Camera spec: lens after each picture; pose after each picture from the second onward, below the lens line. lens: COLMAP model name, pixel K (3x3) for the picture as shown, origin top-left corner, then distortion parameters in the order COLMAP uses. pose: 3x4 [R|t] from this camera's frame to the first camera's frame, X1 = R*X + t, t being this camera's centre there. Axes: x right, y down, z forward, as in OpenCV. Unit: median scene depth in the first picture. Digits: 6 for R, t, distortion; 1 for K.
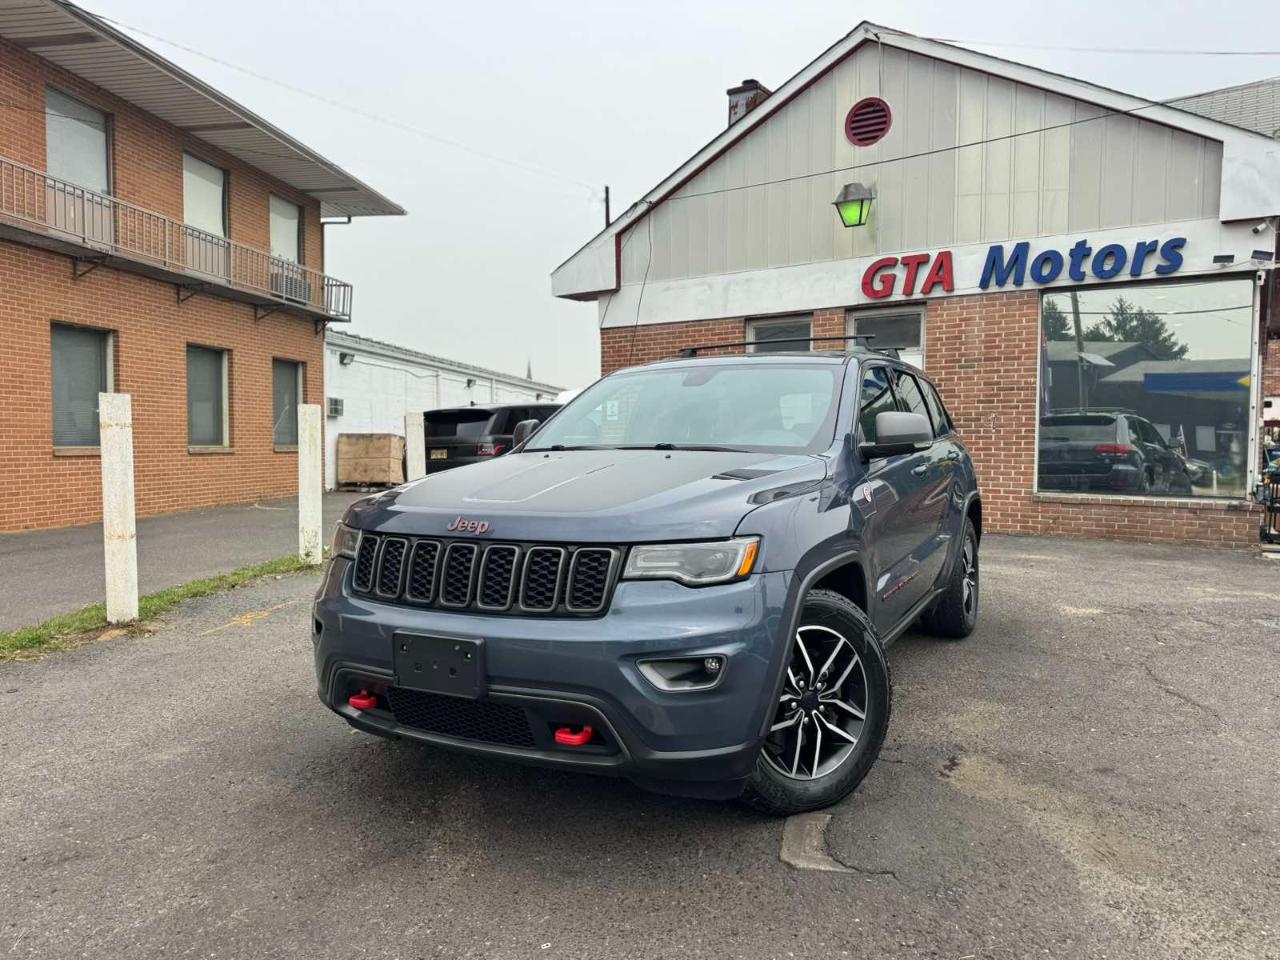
lens RADIAL K [[894.7, 0, 643.9], [0, 894.7, 480.0], [0, 0, 1]] dist [0.075658, -0.104998]
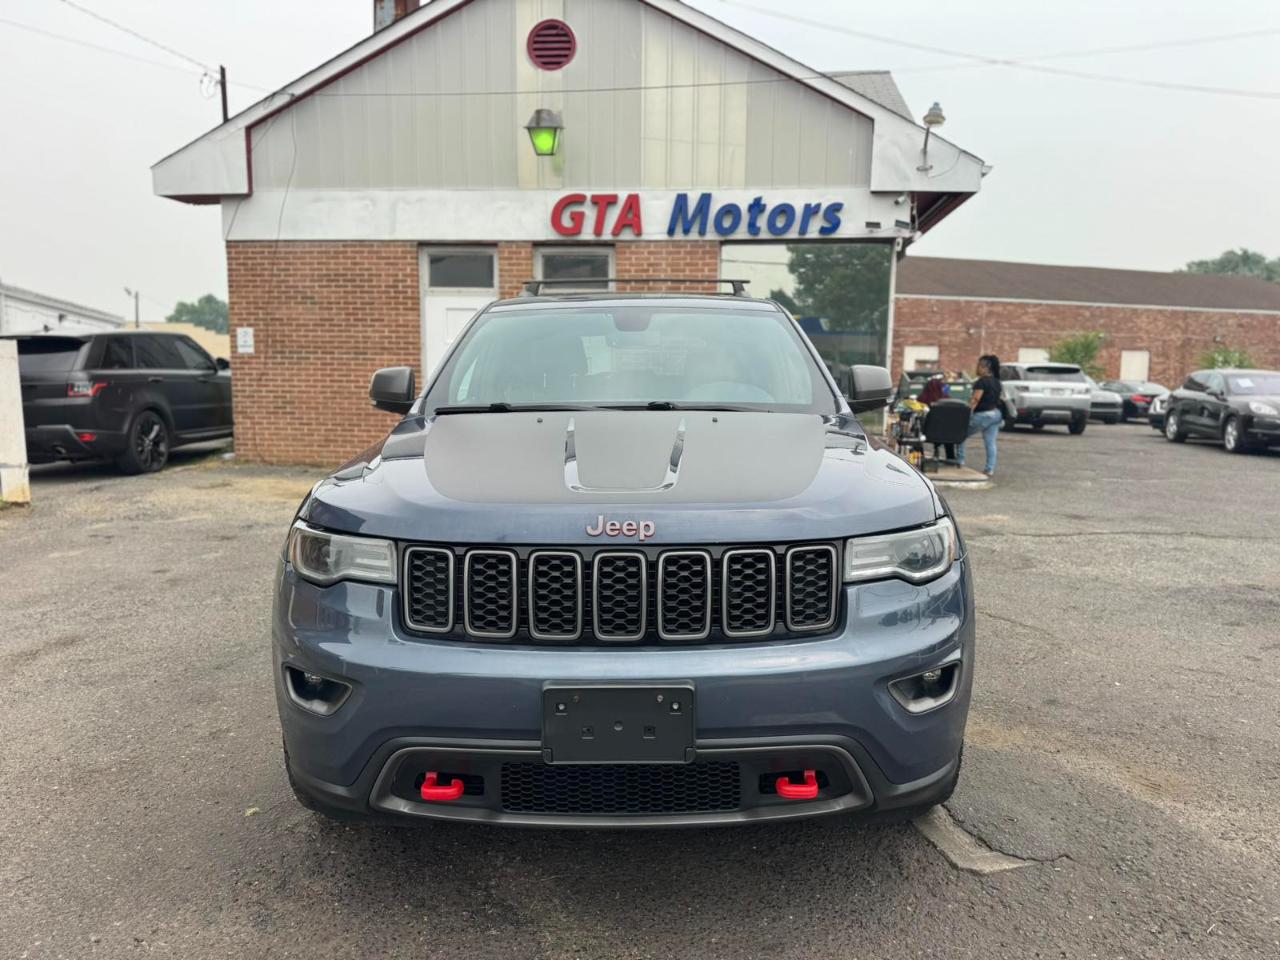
lens RADIAL K [[891.6, 0, 642.7], [0, 891.6, 461.3], [0, 0, 1]] dist [0.212178, -0.427651]
pose [[0.882929, -0.036961, 0.468049, -0.144401], [0.012149, 0.998361, 0.055921, -0.012084], [-0.469349, -0.043688, 0.881931, 0.095128]]
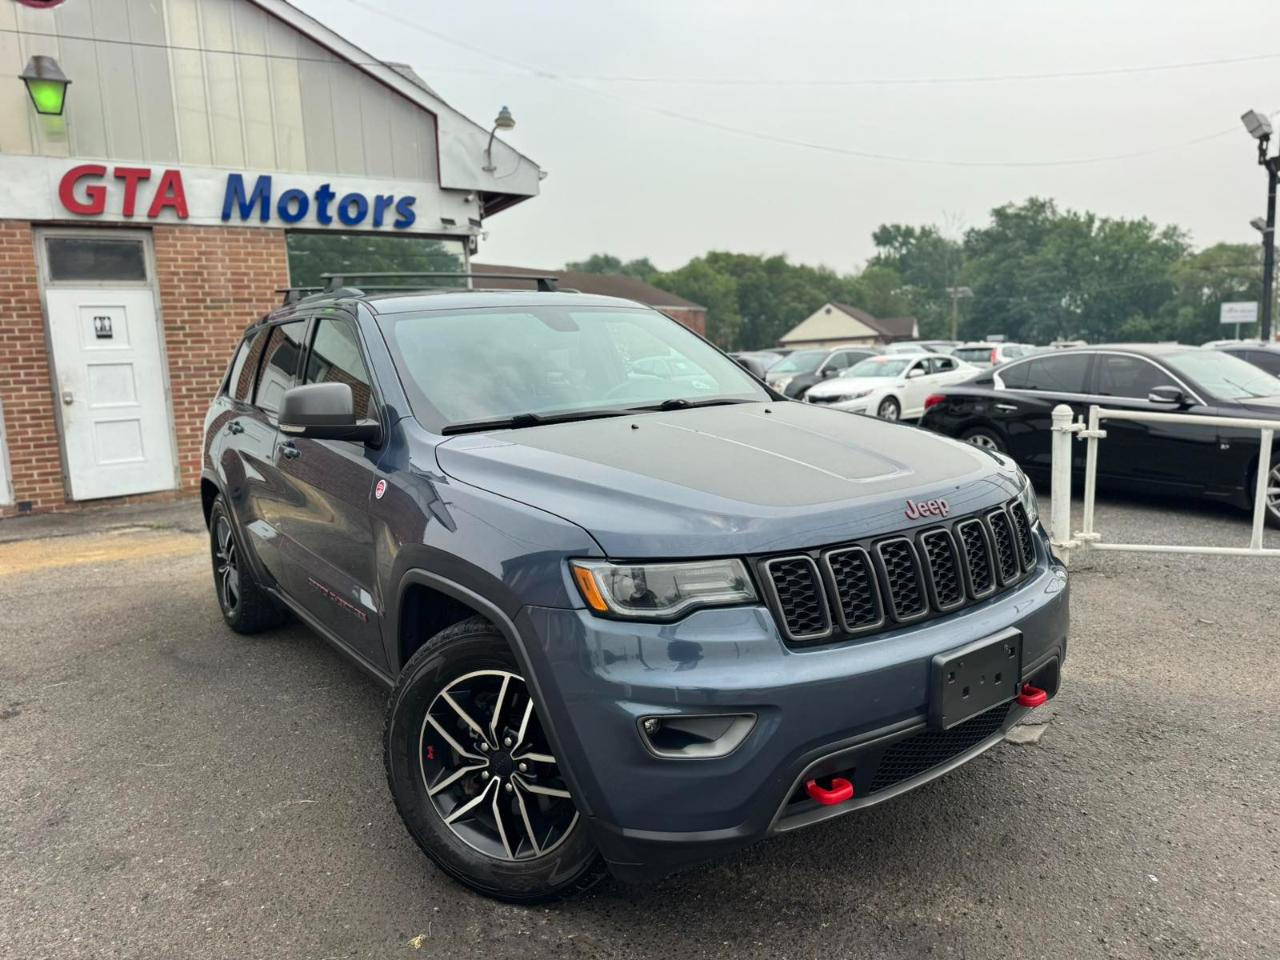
lens RADIAL K [[904.2, 0, 640.0], [0, 904.2, 480.0], [0, 0, 1]] dist [0.016677, -0.024404]
pose [[0.446837, -0.134775, 0.884405, -0.269578], [0.082300, 0.990588, 0.109375, -0.021431], [-0.890822, 0.023913, 0.453723, 0.234396]]
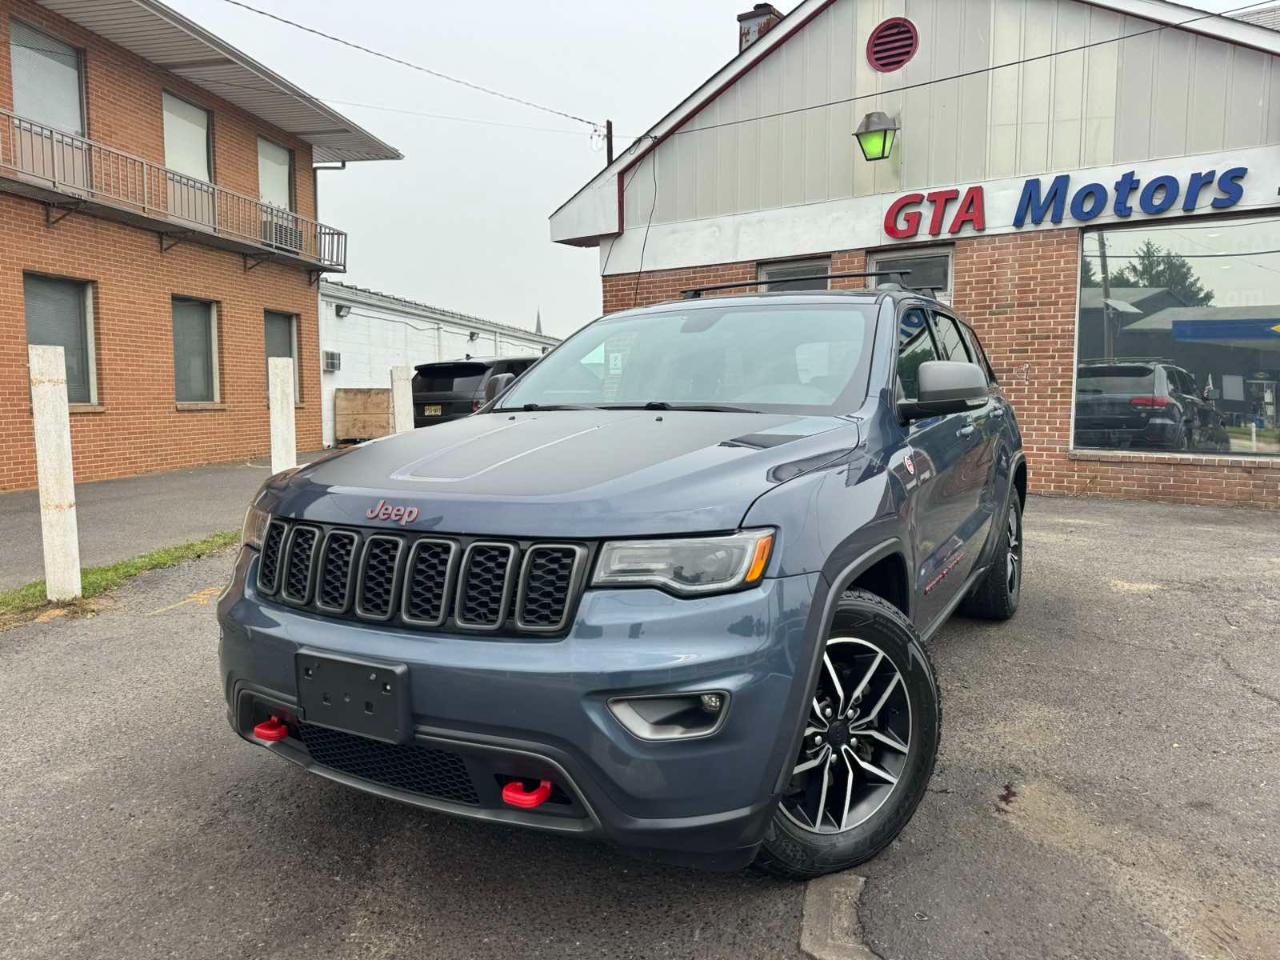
lens RADIAL K [[900.1, 0, 636.3], [0, 900.1, 472.0], [0, 0, 1]] dist [0.040031, -0.049379]
pose [[0.999786, -0.002356, -0.020559, 0.007552], [0.003230, 0.999088, 0.042570, -0.004258], [0.020440, -0.042627, 0.998882, 0.065504]]
